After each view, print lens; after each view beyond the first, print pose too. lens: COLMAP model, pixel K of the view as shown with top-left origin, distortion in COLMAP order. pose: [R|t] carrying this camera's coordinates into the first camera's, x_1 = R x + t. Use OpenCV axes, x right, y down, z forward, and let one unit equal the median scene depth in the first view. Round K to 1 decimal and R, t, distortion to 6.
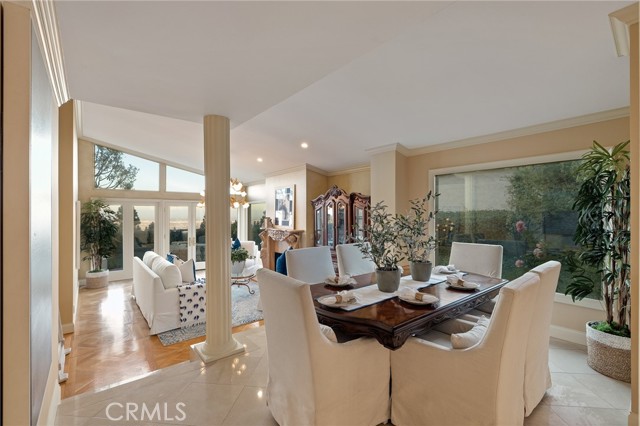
lens RADIAL K [[272.7, 0, 319.8], [0, 272.7, 211.3], [0, 0, 1]] dist [-0.002623, -0.001281]
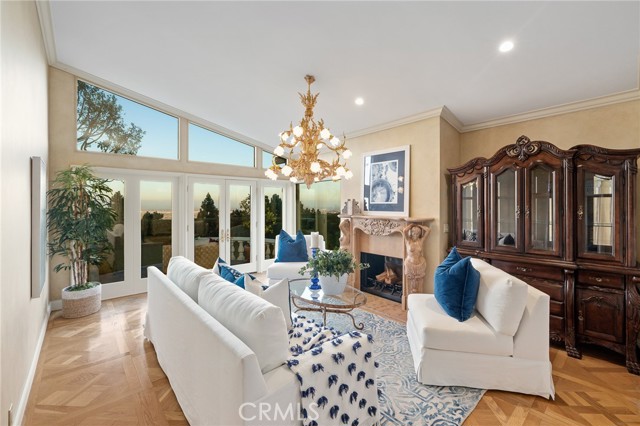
lens RADIAL K [[272.7, 0, 326.8], [0, 272.7, 201.9], [0, 0, 1]] dist [-0.002623, -0.001281]
pose [[0.999378, 0.001084, 0.035248, -0.294166], [-0.001282, 0.999983, 0.005616, 0.028013], [-0.035241, -0.005658, 0.999363, 0.376878]]
